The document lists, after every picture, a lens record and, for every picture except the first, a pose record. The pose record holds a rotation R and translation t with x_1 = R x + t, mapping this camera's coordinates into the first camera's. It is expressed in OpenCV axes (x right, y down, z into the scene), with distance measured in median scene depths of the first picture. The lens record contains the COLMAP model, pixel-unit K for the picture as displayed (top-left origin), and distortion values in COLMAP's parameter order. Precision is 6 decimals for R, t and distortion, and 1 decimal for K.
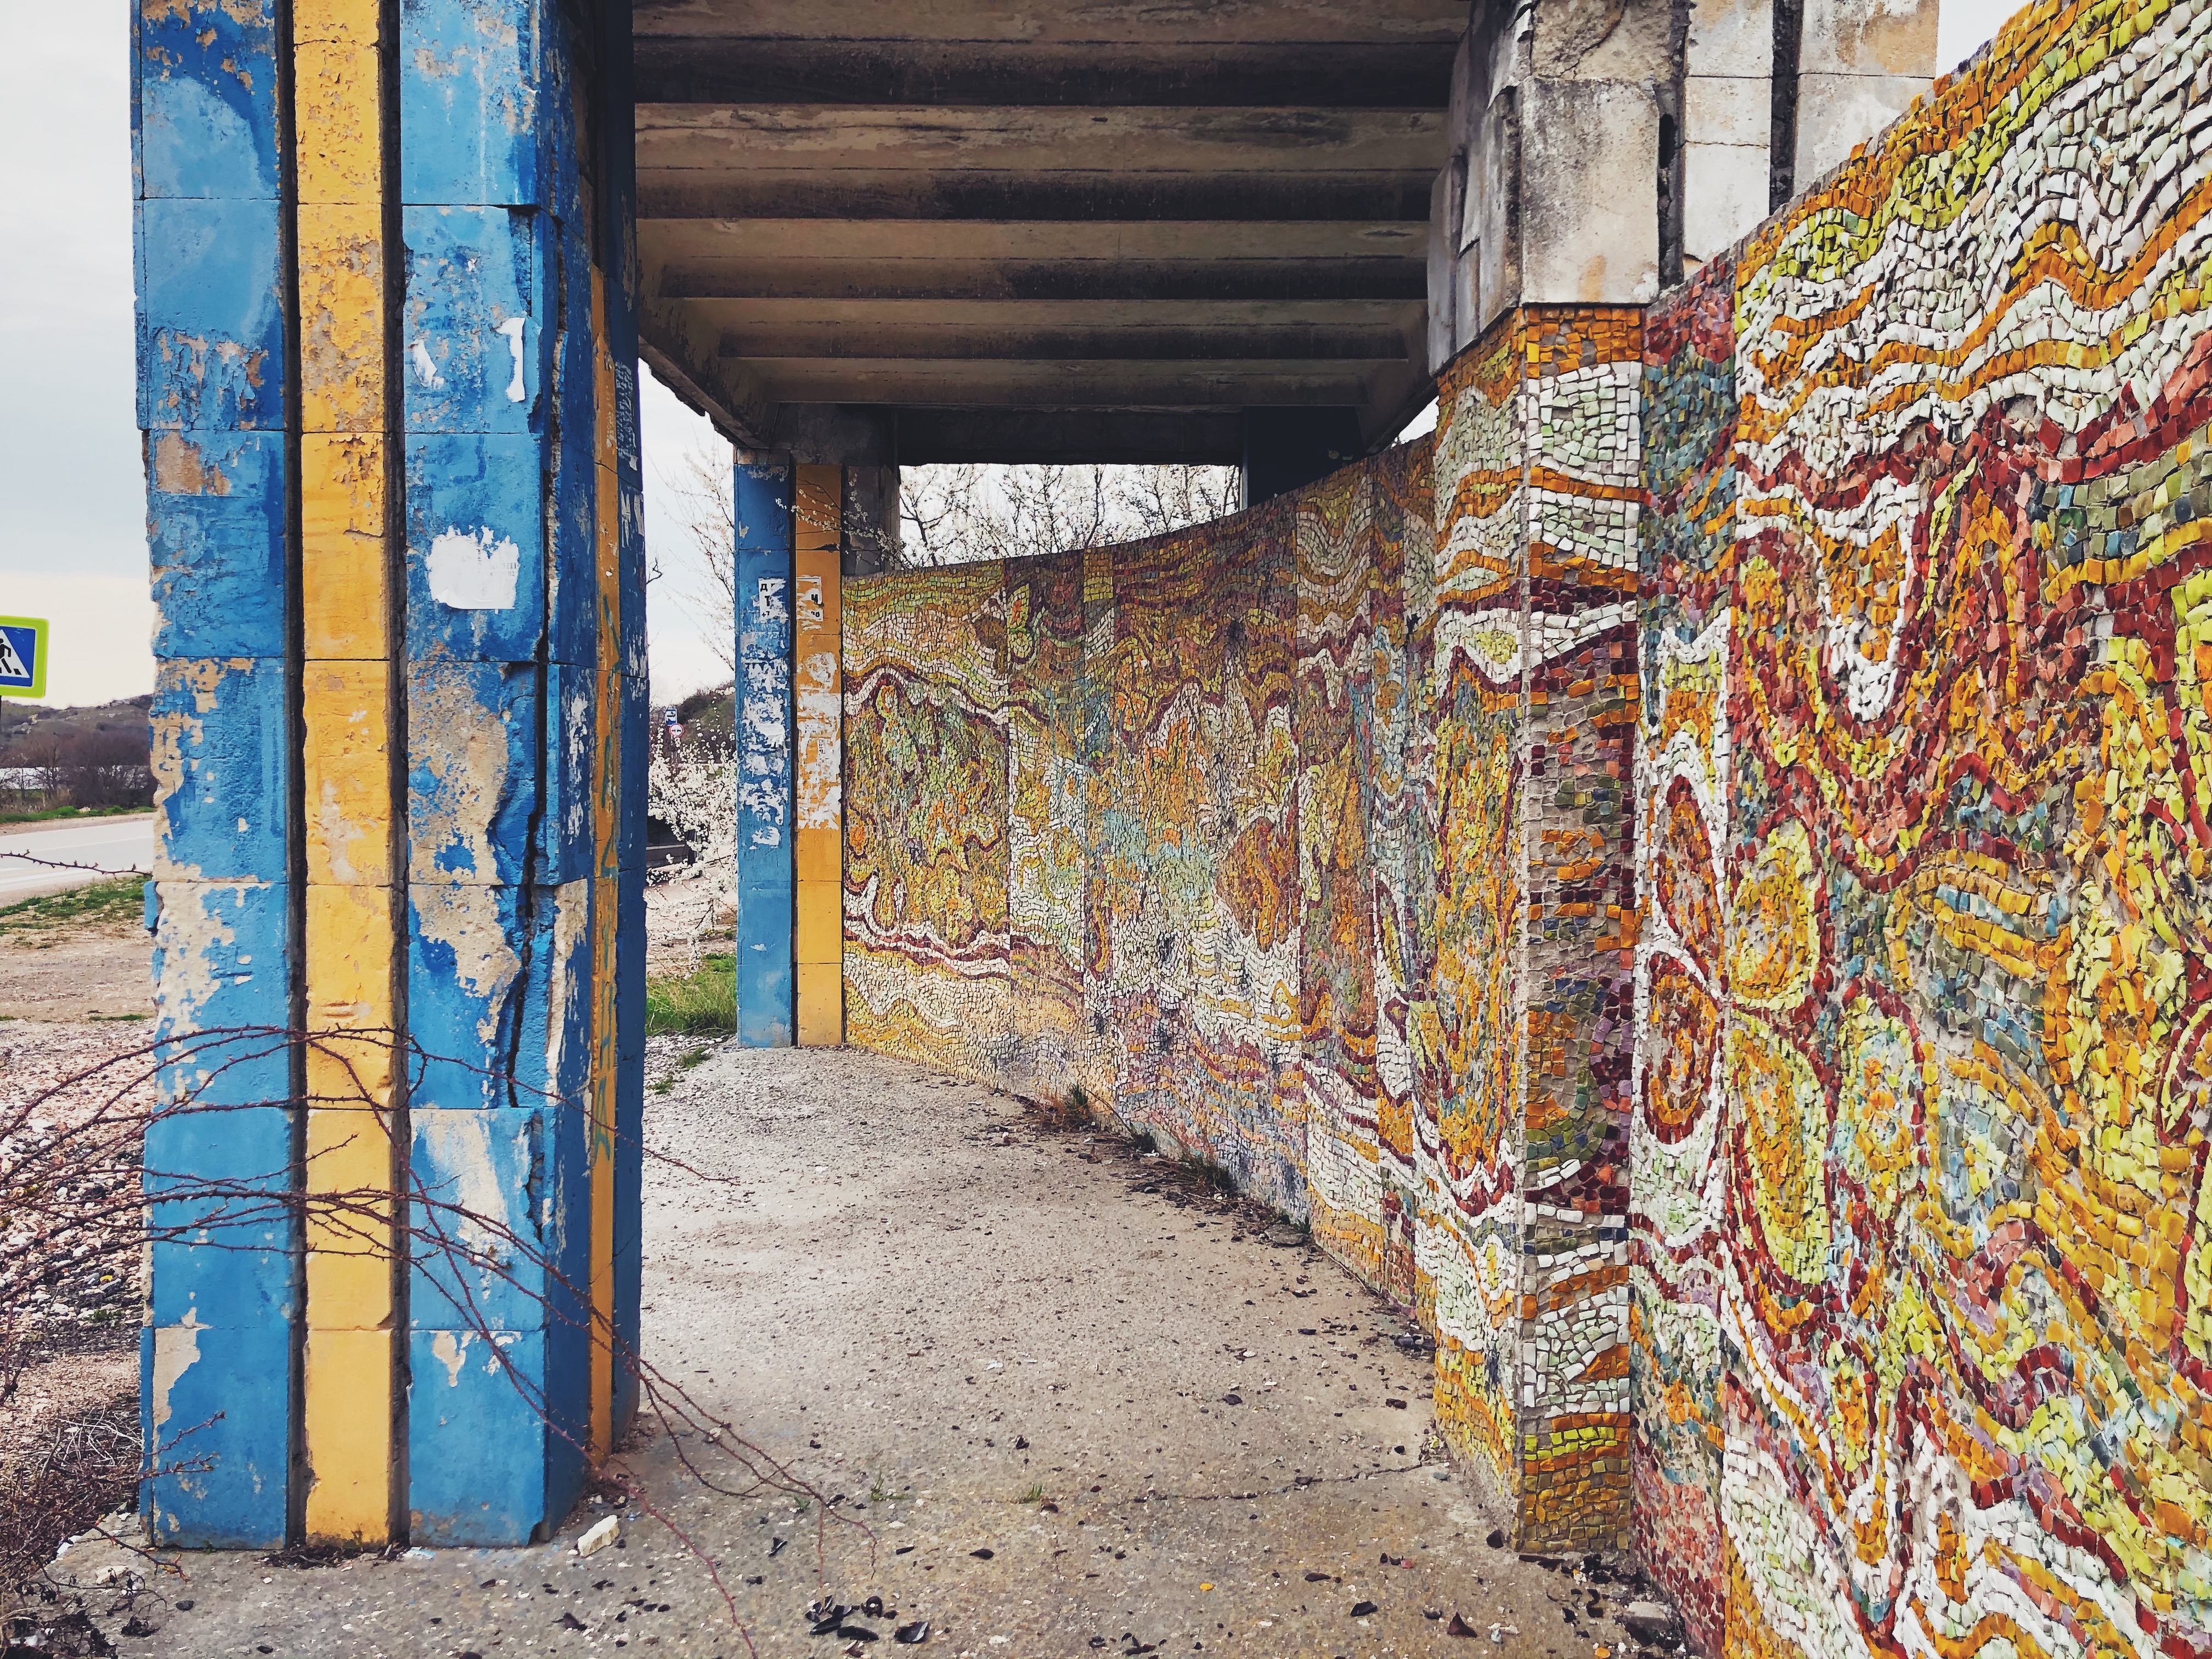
lens RADIAL K [[1823.3, 0, 1097.0], [0, 1823.3, 814.5], [0, 0, 1]] dist [0.026180, -0.017045]
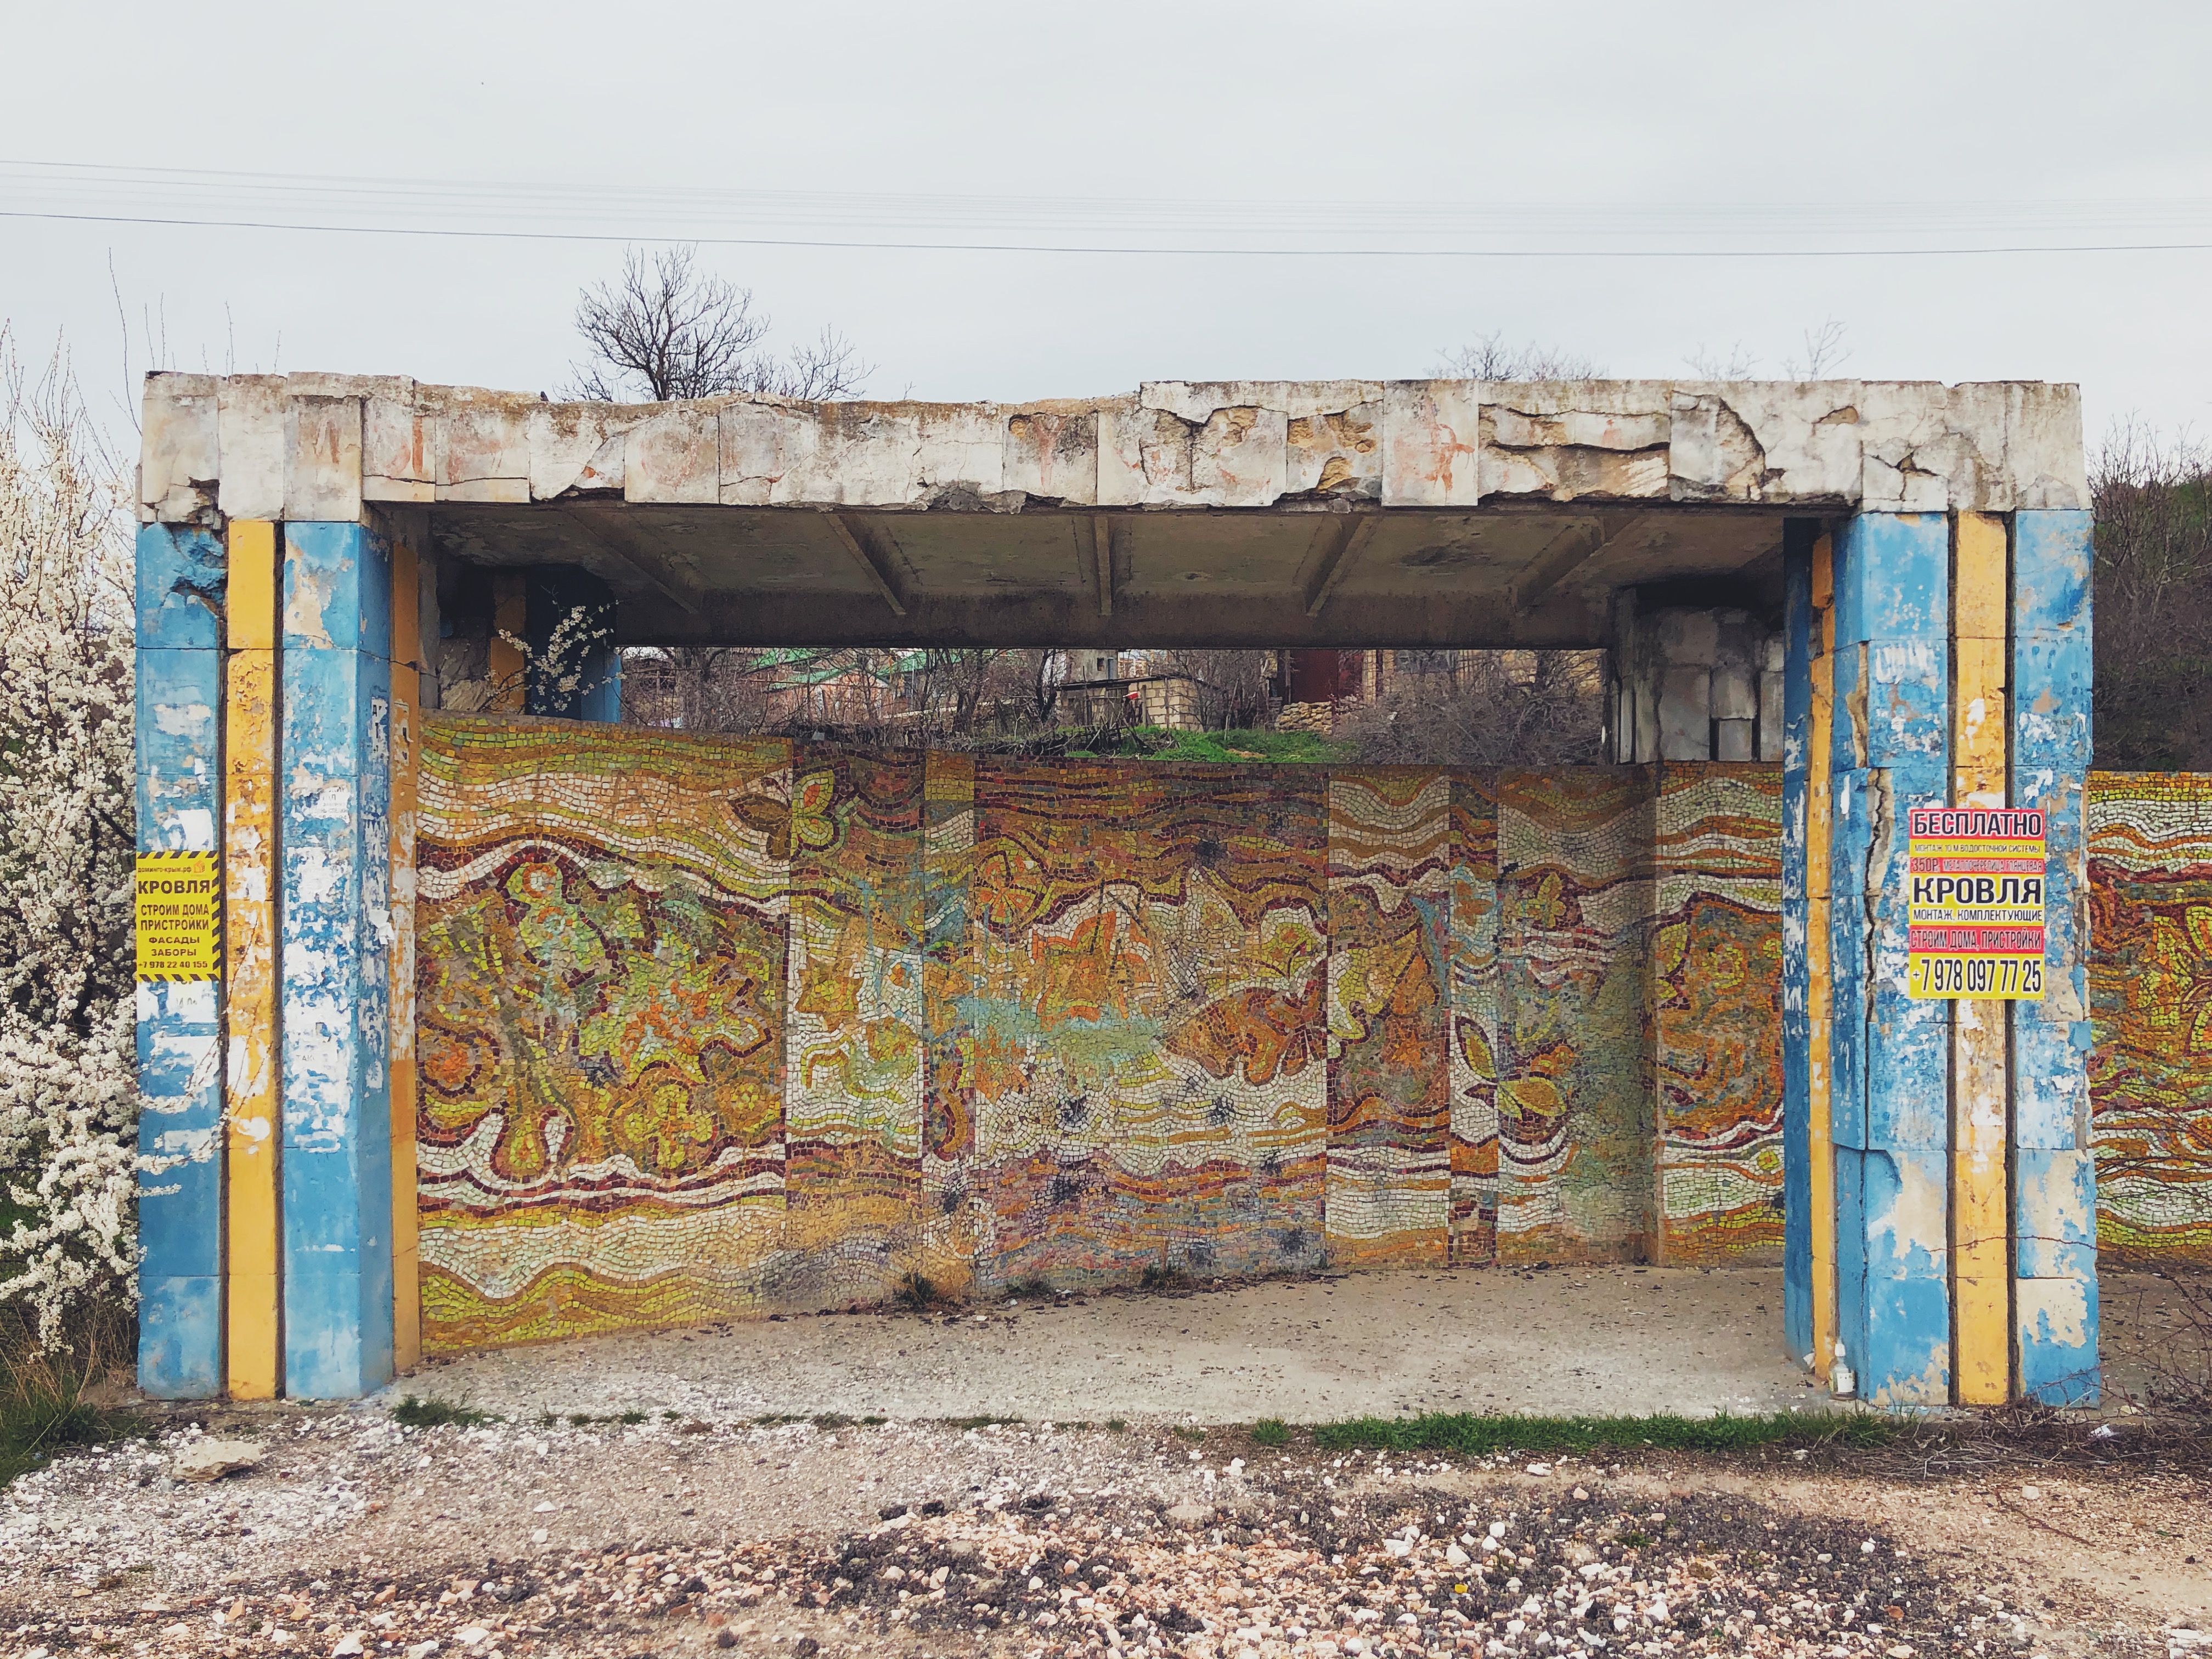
lens RADIAL K [[1956.8, 0, 1006.4], [0, 1956.8, 916.4], [0, 0, 1]] dist [0.000997, -0.017218]
pose [[0.044610, 0.004868, 0.998993, -2.480429], [0.035773, 0.999339, -0.006467, -0.088406], [-0.998364, 0.036026, 0.044406, 1.977196]]
